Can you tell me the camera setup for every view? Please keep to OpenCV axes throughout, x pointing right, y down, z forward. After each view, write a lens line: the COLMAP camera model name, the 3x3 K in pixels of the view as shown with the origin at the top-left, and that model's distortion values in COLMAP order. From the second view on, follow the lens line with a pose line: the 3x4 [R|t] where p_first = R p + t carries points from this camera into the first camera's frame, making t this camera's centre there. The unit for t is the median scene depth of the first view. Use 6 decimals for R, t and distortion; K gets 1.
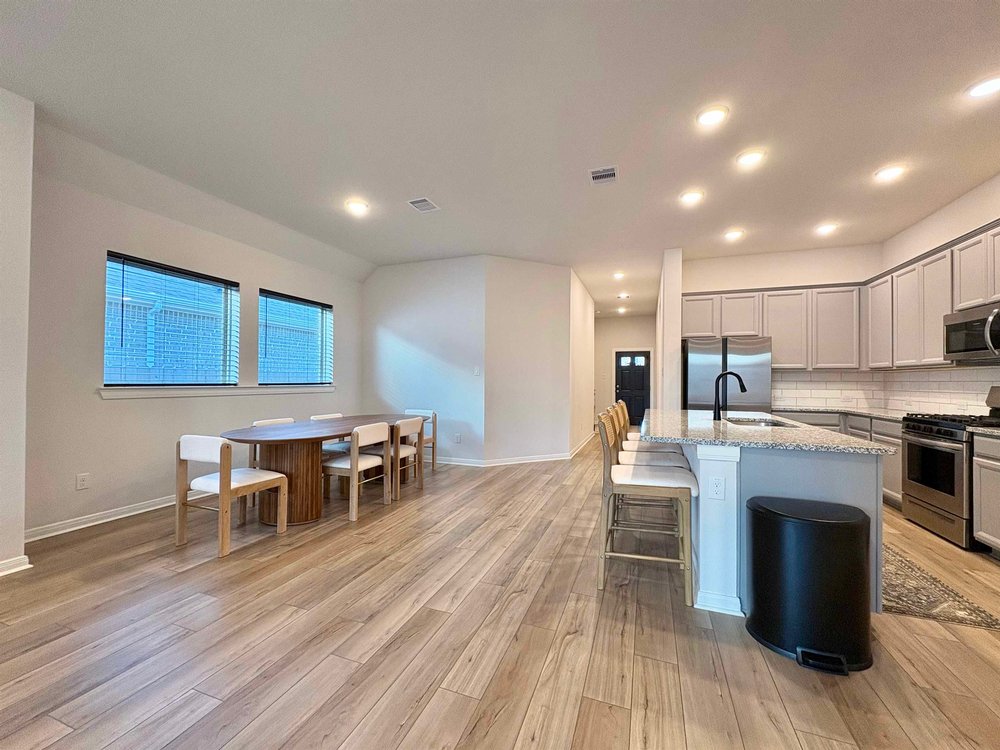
lens RADIAL K [[398.8, 0, 500.0], [0, 398.8, 375.0], [0, 0, 1]] dist [0.001317, -0.000062]
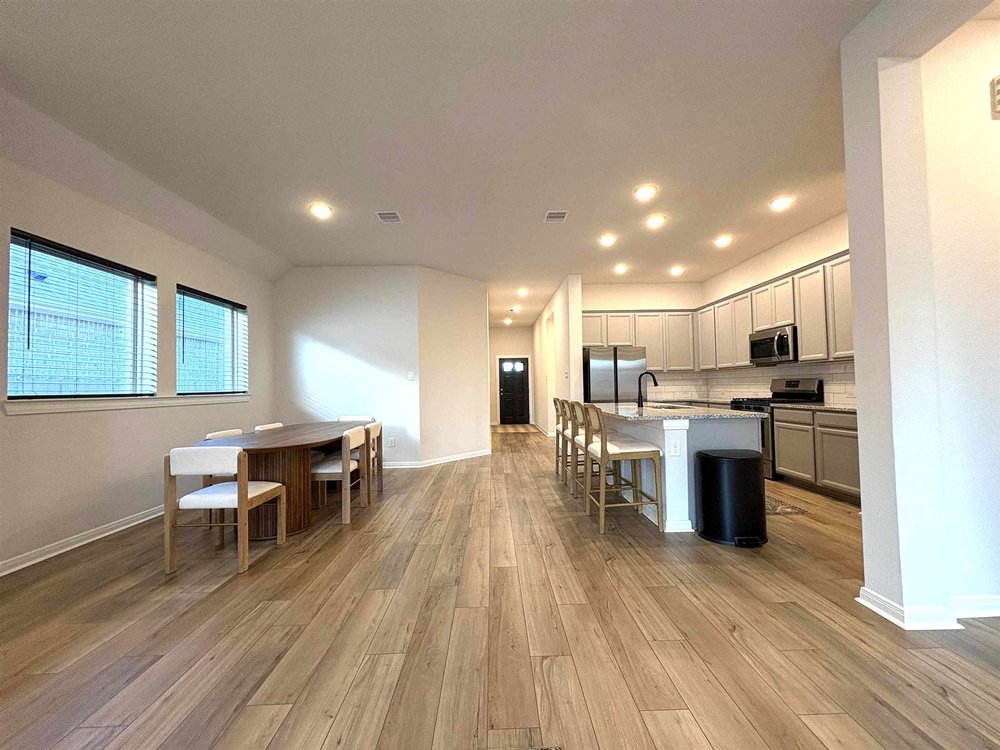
lens RADIAL K [[398.8, 0, 500.0], [0, 398.8, 375.0], [0, 0, 1]] dist [0.001317, -0.000062]
pose [[0.929402, -0.013328, 0.368828, -0.361208], [0.020183, 0.999688, -0.014734, 0.011753], [-0.368516, 0.021138, 0.929381, -0.084847]]
